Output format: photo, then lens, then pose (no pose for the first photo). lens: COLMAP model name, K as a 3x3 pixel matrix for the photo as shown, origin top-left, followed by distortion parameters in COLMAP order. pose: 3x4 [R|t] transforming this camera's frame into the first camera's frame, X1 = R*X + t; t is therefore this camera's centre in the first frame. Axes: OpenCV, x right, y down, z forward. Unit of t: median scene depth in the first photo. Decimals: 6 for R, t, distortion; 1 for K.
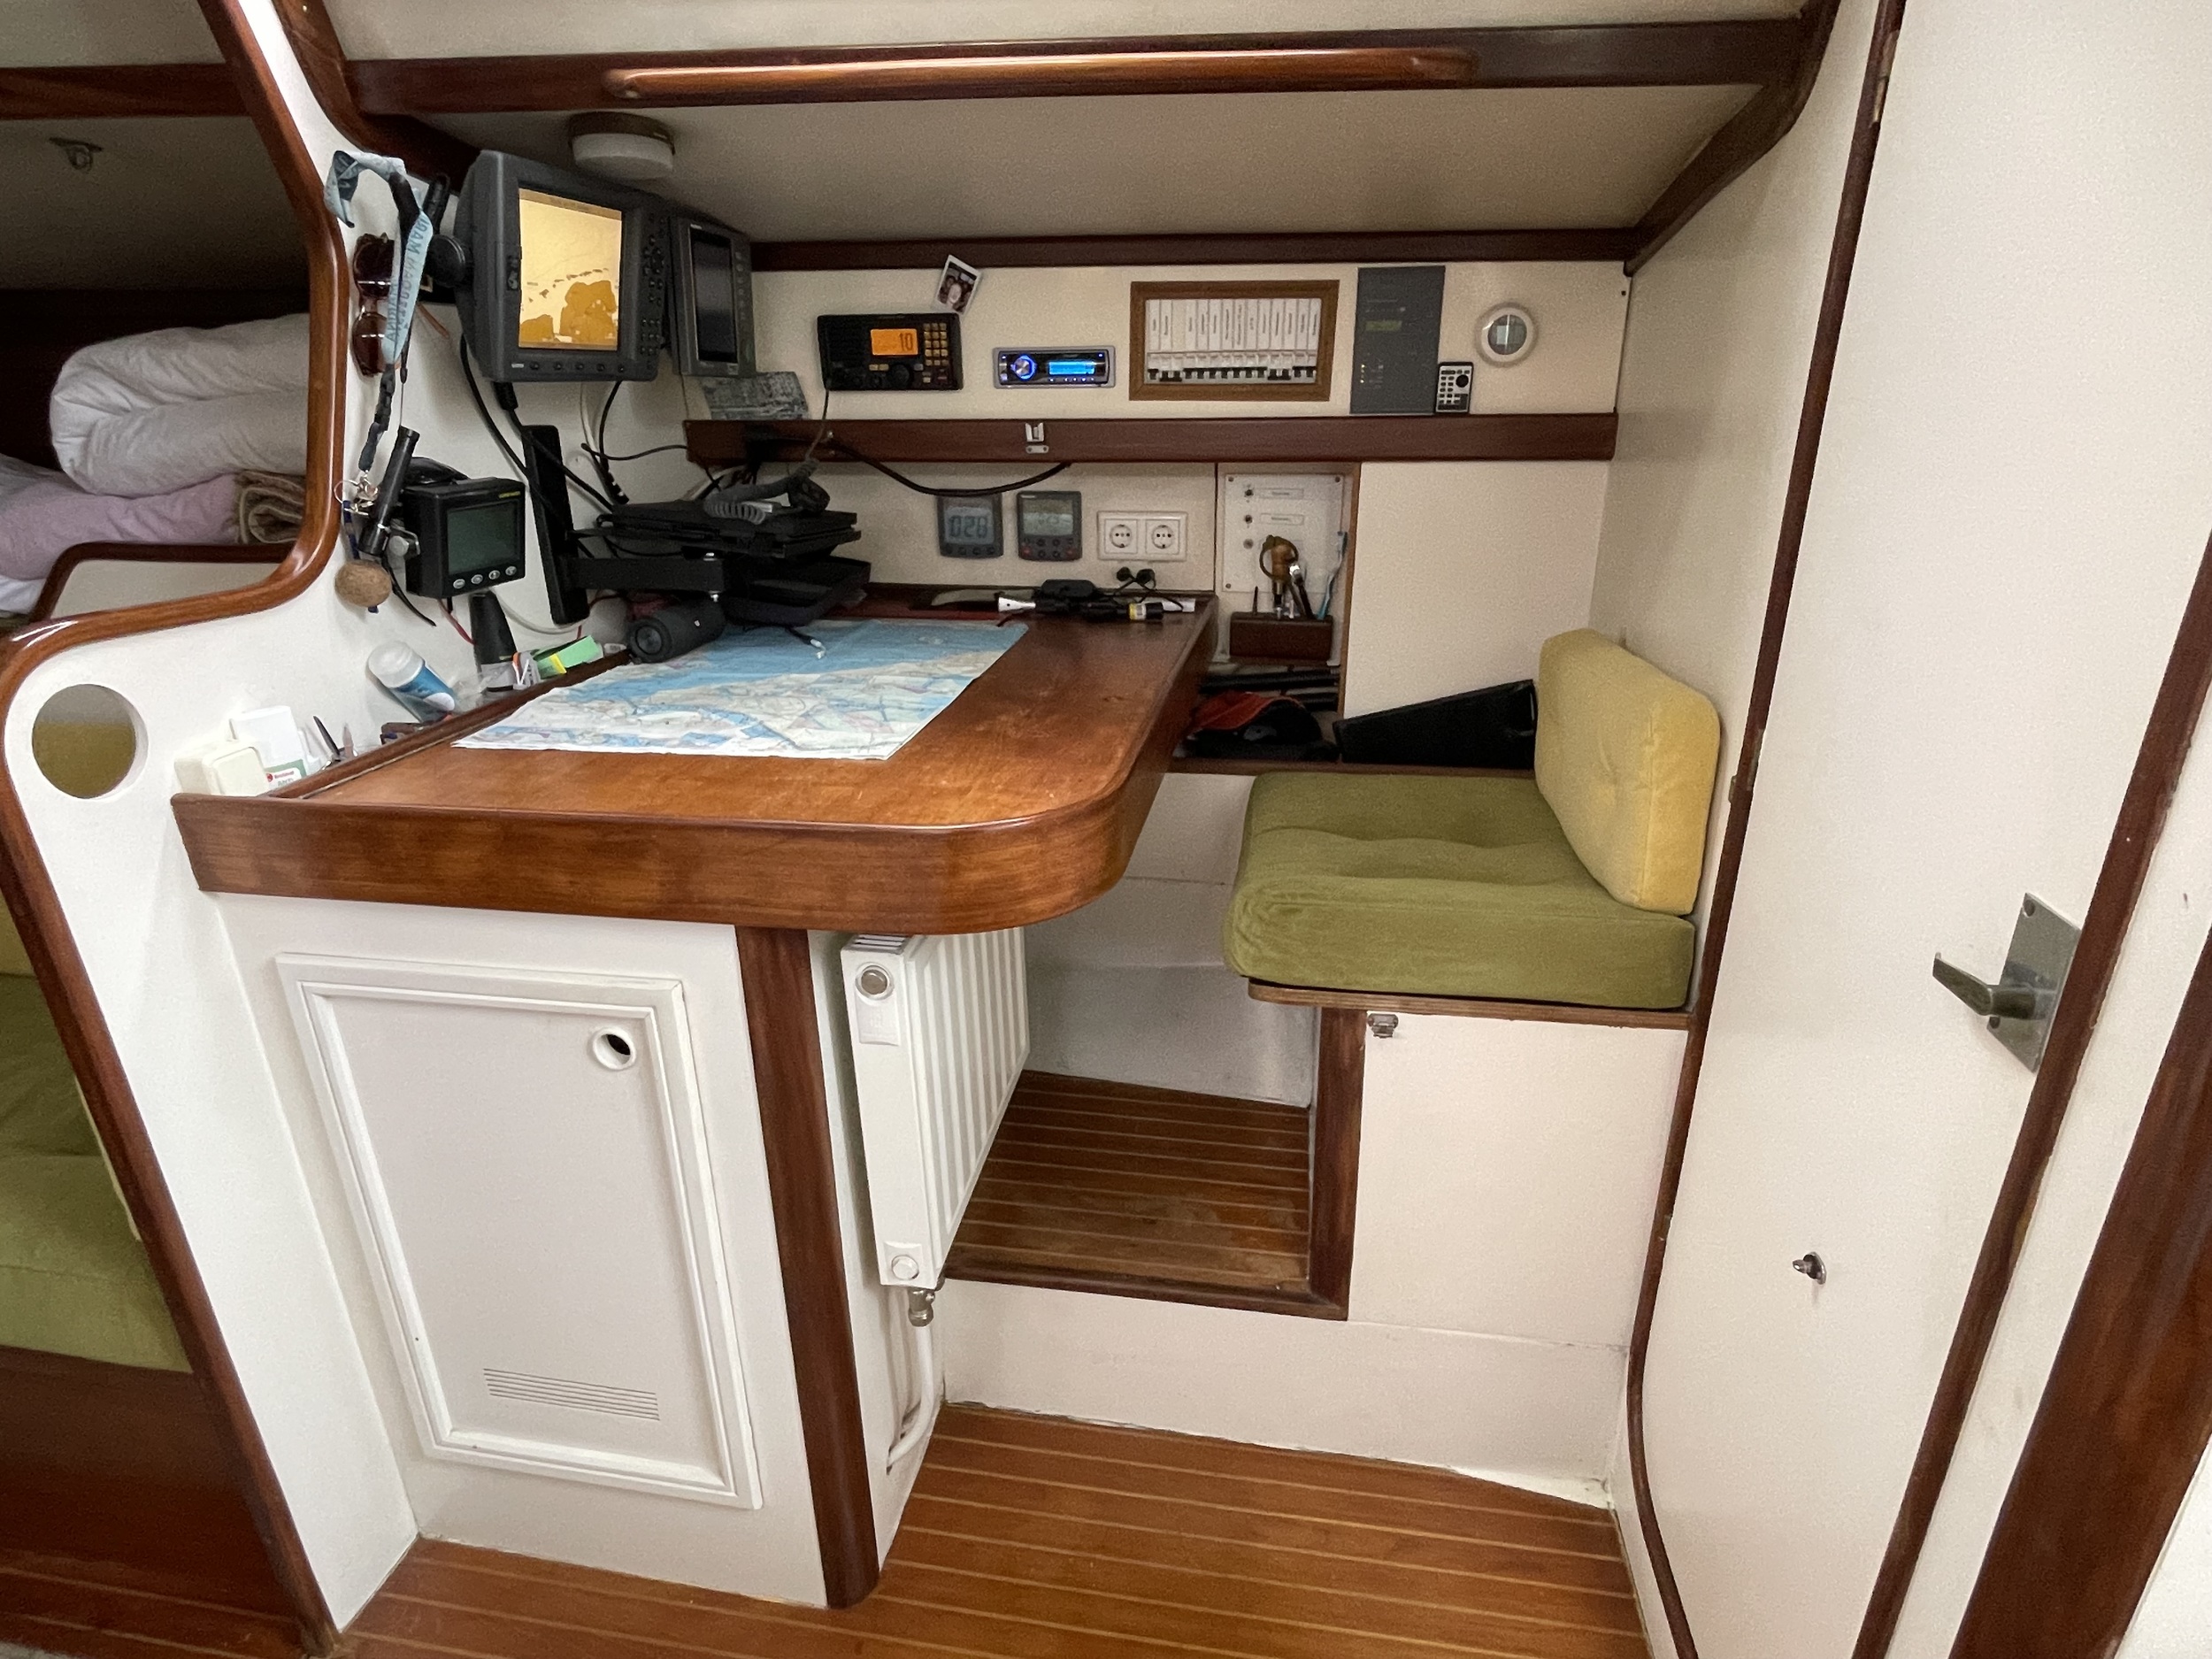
lens RADIAL K [[1133.5, 0, 1106.0], [0, 1133.5, 829.5], [0, 0, 1]] dist [-0.000677, -0.000699]
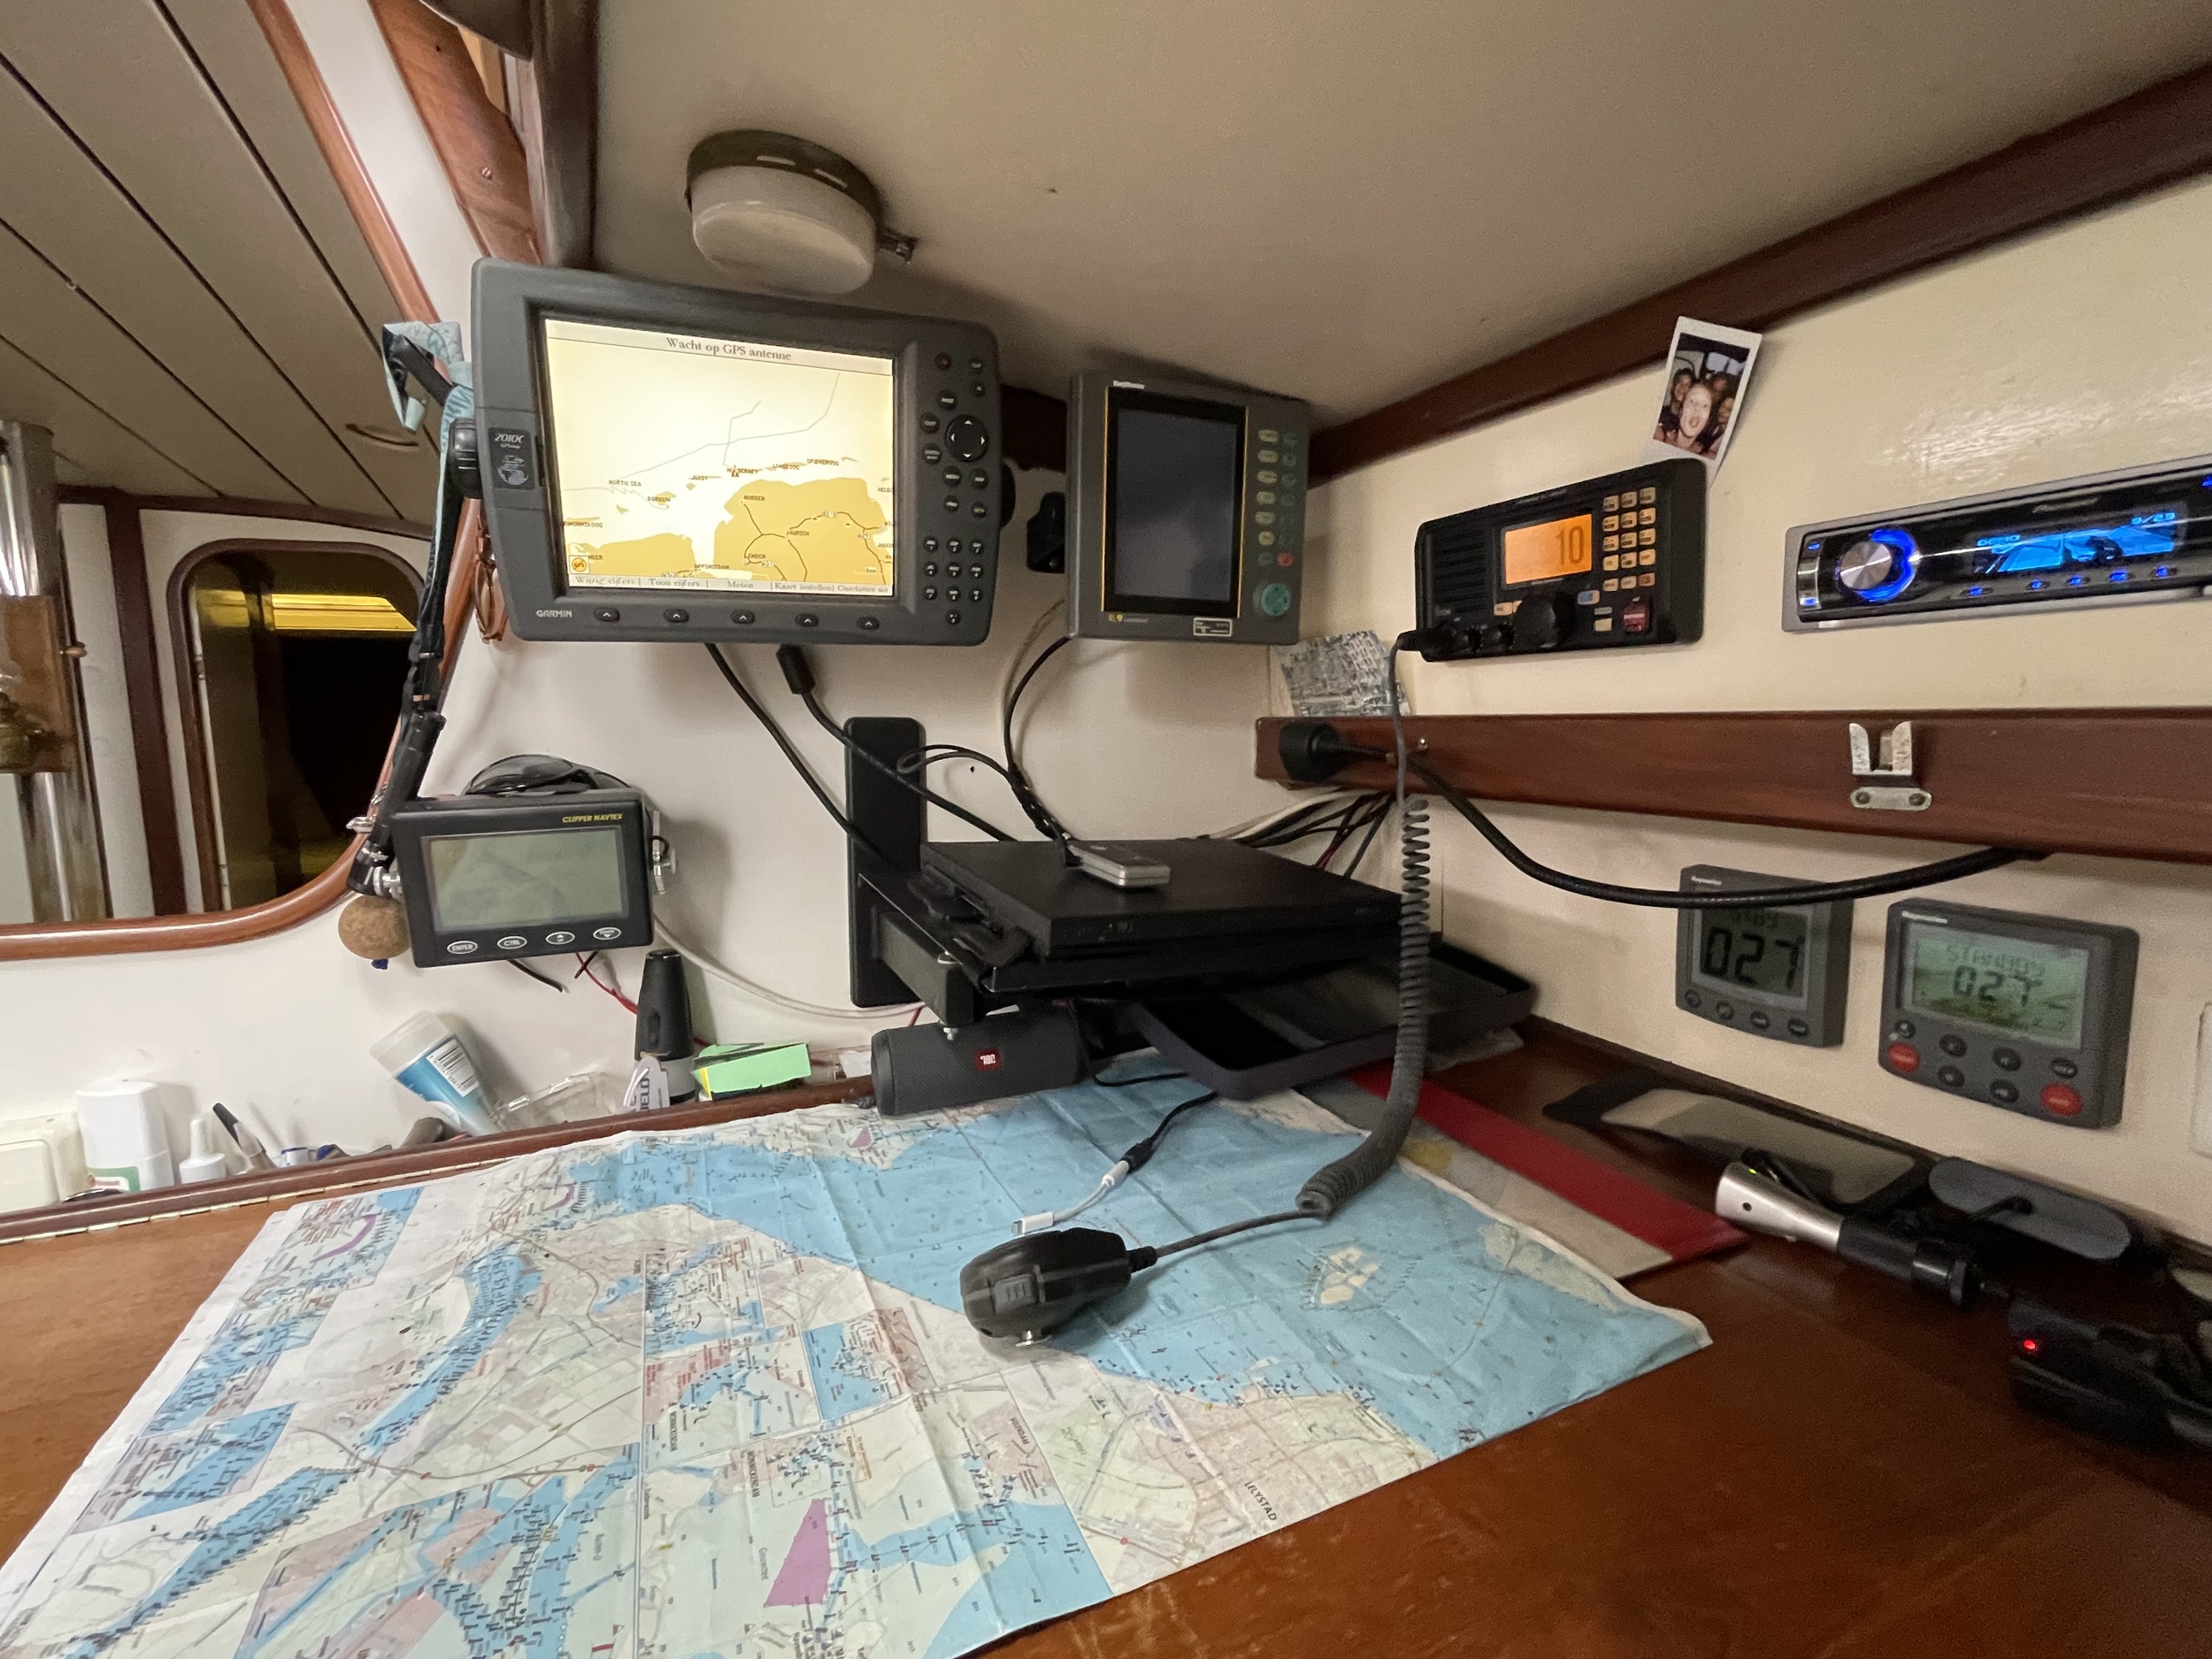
lens RADIAL K [[983.0, 0, 1099.7], [0, 983.0, 836.7], [0, 0, 1]] dist [-0.003127, -0.000547]
pose [[0.549293, 0.101403, -0.829454, 0.050033], [-0.296261, 0.951764, -0.079838, -0.239725], [0.781349, 0.289589, 0.552839, 0.681243]]
